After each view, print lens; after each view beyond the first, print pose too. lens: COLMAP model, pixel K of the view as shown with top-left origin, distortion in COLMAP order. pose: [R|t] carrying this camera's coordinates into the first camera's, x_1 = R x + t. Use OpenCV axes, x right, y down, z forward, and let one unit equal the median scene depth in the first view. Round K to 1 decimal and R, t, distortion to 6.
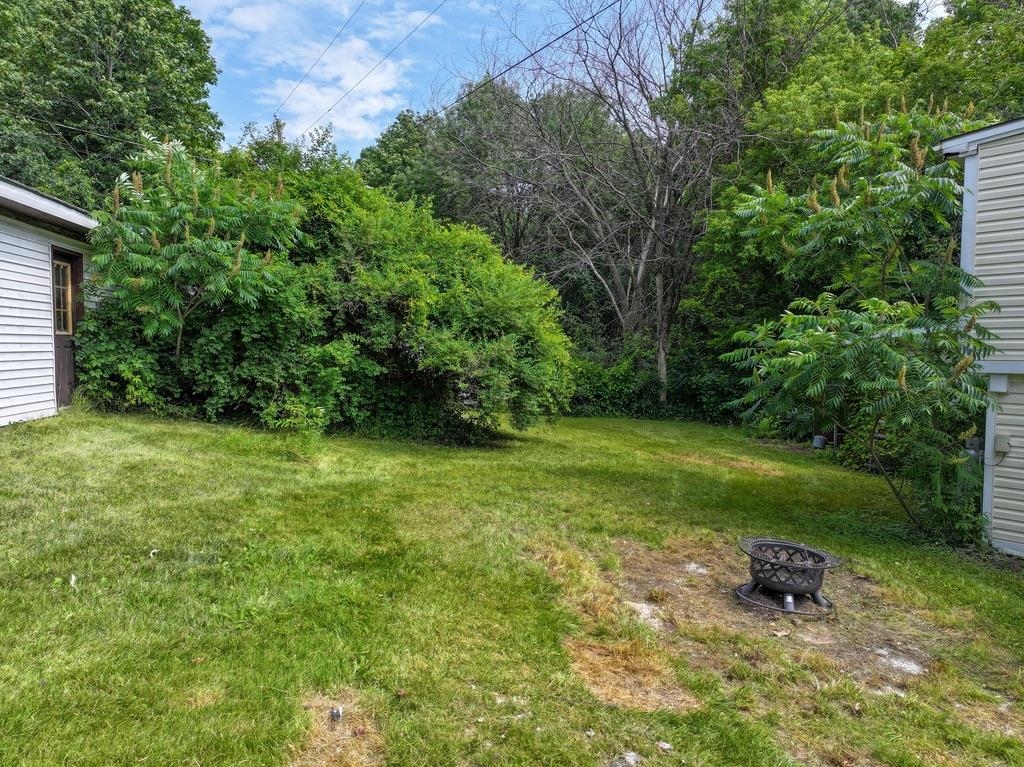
lens RADIAL K [[718.5, 0, 516.3], [0, 718.5, 378.7], [0, 0, 1]] dist [-0.000694, 0.006451]
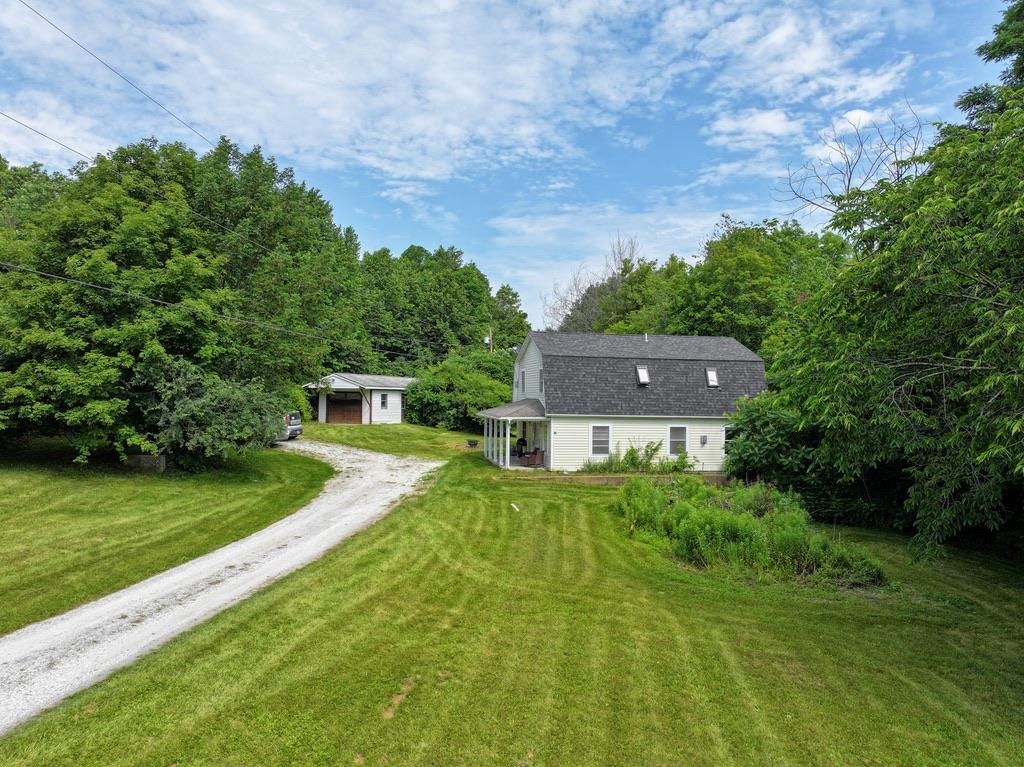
lens RADIAL K [[718.5, 0, 516.3], [0, 718.5, 378.7], [0, 0, 1]] dist [-0.000694, 0.006451]
pose [[0.865458, -0.013165, -0.500808, 2.852322], [-0.027448, 0.996907, -0.073641, 0.089857], [0.500229, 0.077479, 0.862420, -3.301092]]
